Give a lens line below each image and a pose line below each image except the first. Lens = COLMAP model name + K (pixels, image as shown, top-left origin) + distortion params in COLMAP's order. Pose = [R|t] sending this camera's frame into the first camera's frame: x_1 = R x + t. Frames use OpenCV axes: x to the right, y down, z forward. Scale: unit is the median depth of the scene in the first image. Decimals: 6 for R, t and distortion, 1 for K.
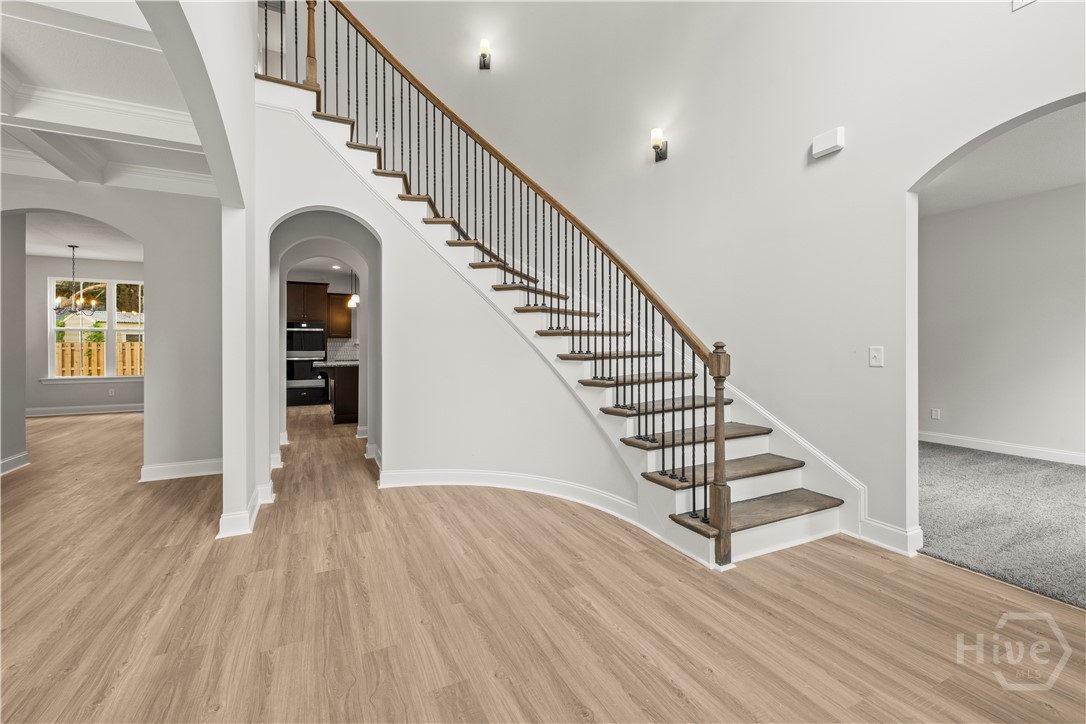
lens RADIAL K [[458.9, 0, 539.1], [0, 458.9, 348.7], [0, 0, 1]] dist [-0.000612, 0.000822]
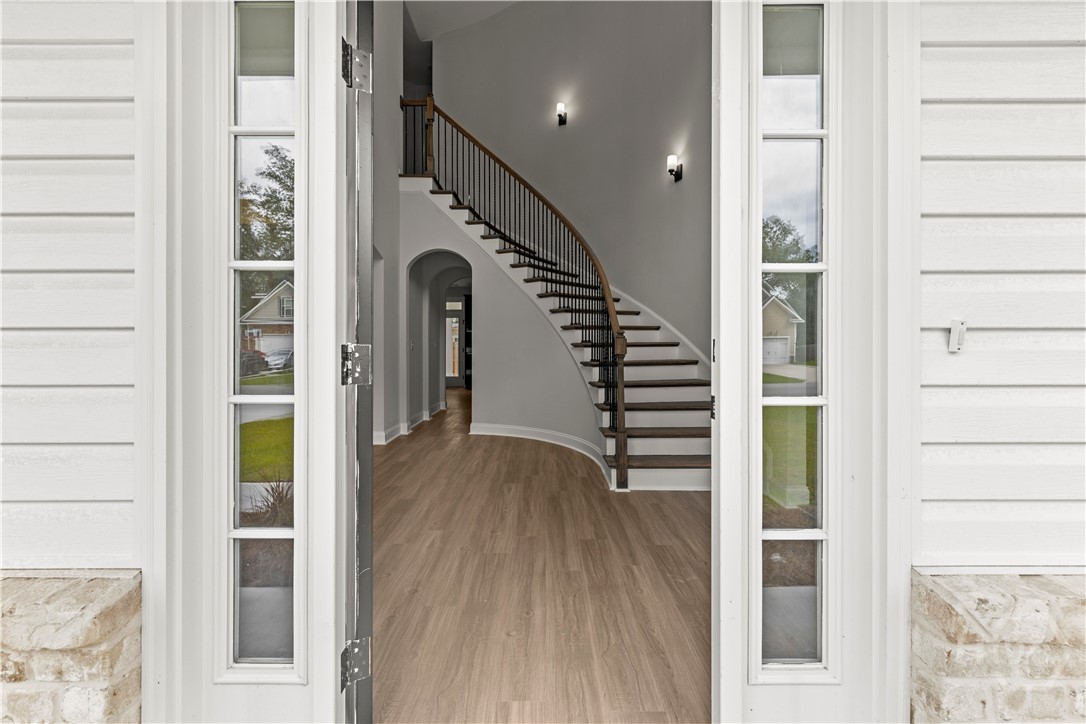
lens RADIAL K [[458.9, 0, 539.1], [0, 458.9, 348.7], [0, 0, 1]] dist [-0.000612, 0.000822]
pose [[0.897593, 0.001614, -0.440822, 0.755495], [-0.004139, 0.999980, -0.004767, 0.049939], [0.440805, 0.006104, 0.897582, -0.350275]]
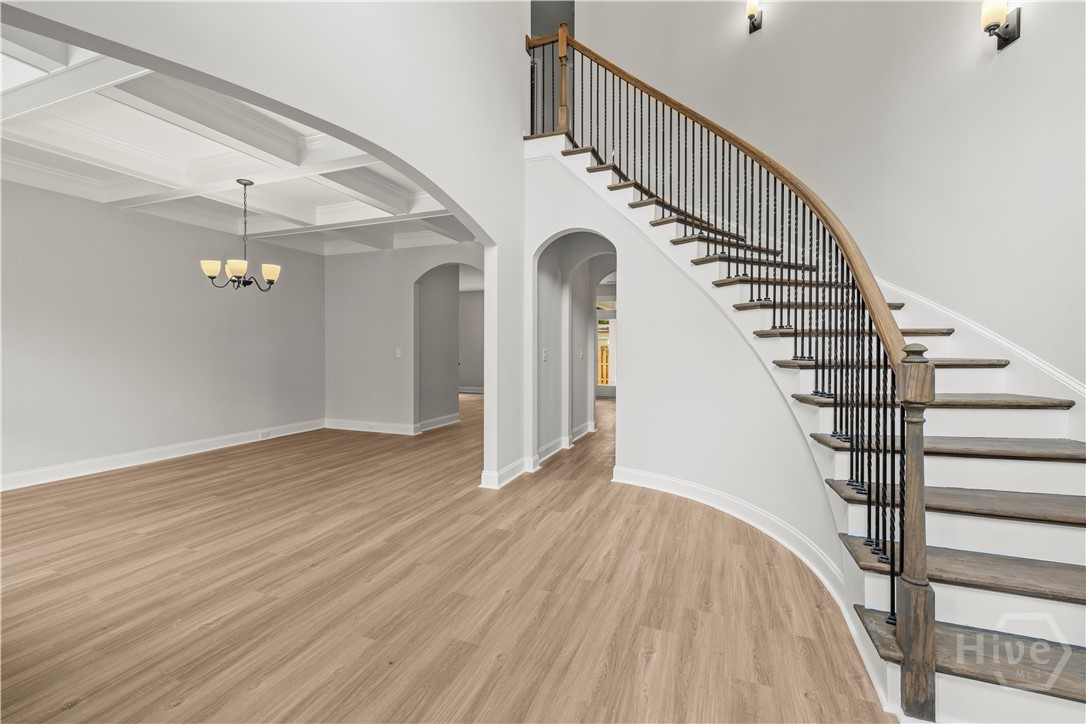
lens RADIAL K [[458.9, 0, 539.1], [0, 458.9, 348.7], [0, 0, 1]] dist [-0.000612, 0.000822]
pose [[0.673781, 0.005464, -0.738911, 0.487063], [-0.009661, 0.999952, -0.001415, -0.002663], [0.738868, 0.008092, 0.673802, 0.220469]]
